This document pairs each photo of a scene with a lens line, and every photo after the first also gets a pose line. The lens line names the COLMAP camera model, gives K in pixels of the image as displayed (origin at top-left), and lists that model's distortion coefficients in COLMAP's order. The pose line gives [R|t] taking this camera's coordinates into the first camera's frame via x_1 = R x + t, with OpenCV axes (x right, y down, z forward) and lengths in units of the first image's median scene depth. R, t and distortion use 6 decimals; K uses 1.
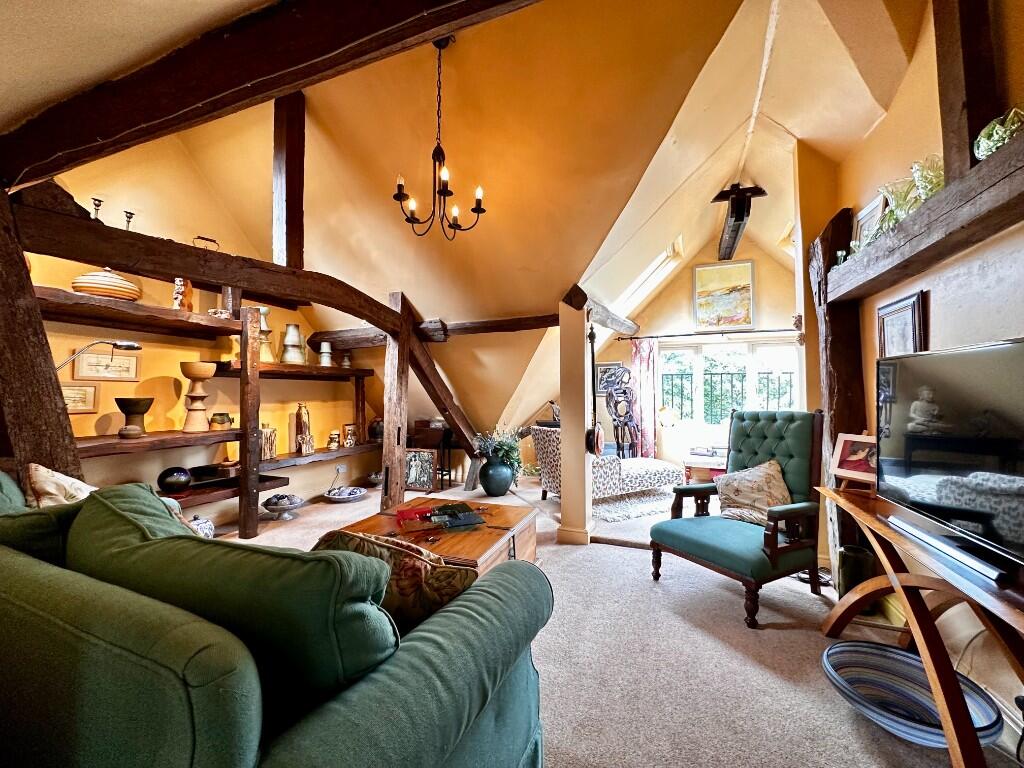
lens RADIAL K [[402.8, 0, 512.0], [0, 402.8, 384.0], [0, 0, 1]] dist [0.001058, 0.000100]
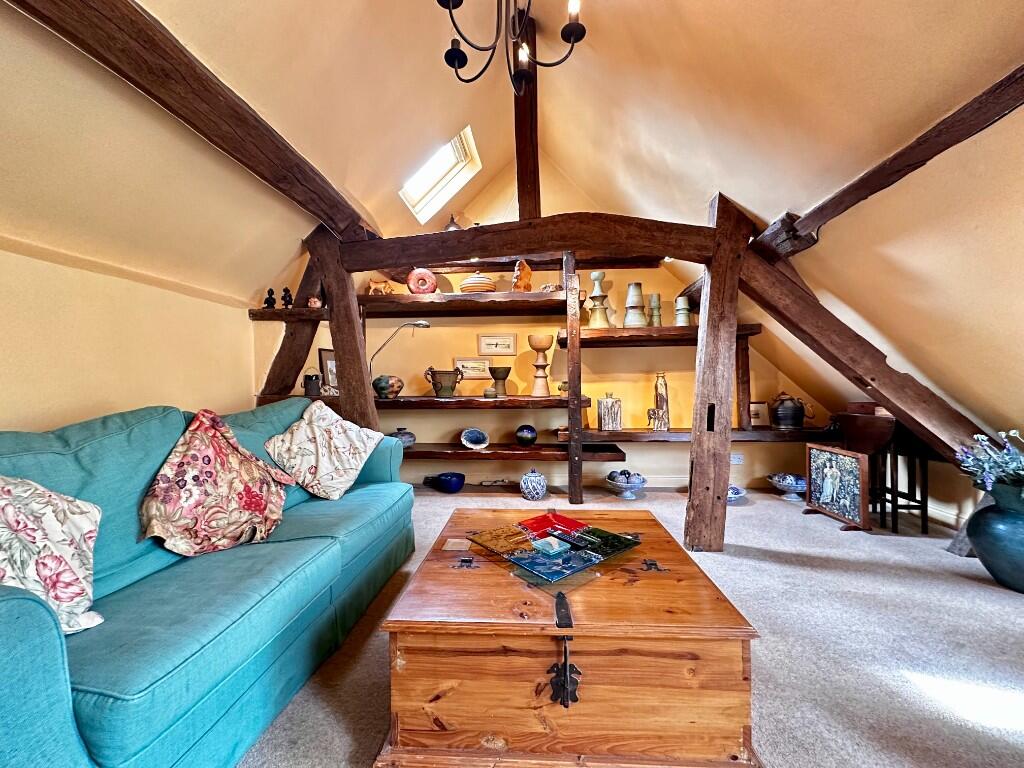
lens RADIAL K [[406.5, 0, 510.6], [0, 406.5, 385.9], [0, 0, 1]] dist [0.003271, 0.000341]
pose [[0.305578, 0.010168, -0.952113, 0.240995], [0.037380, 0.999044, 0.022666, 0.049903], [0.951433, -0.042516, 0.304906, 0.481094]]
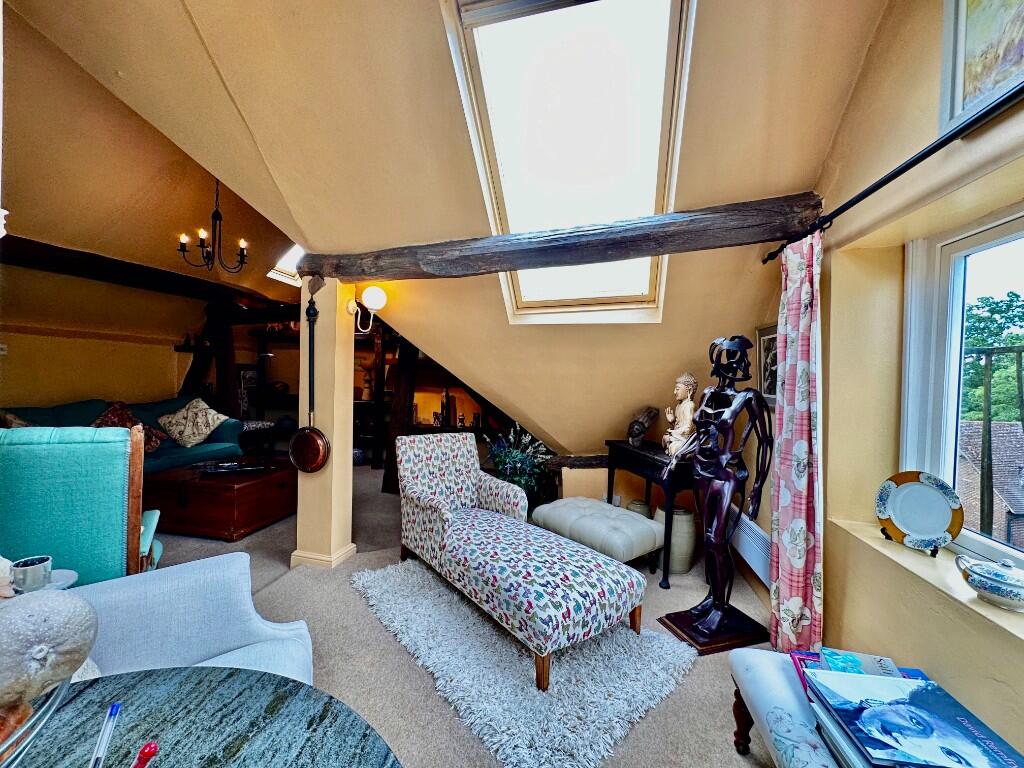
lens RADIAL K [[406.5, 0, 510.6], [0, 406.5, 385.9], [0, 0, 1]] dist [0.003271, 0.000341]
pose [[0.204641, 0.029044, -0.978406, 0.915549], [-0.005487, 0.999578, 0.028524, 0.000988], [0.978822, -0.000469, 0.204714, 1.052646]]
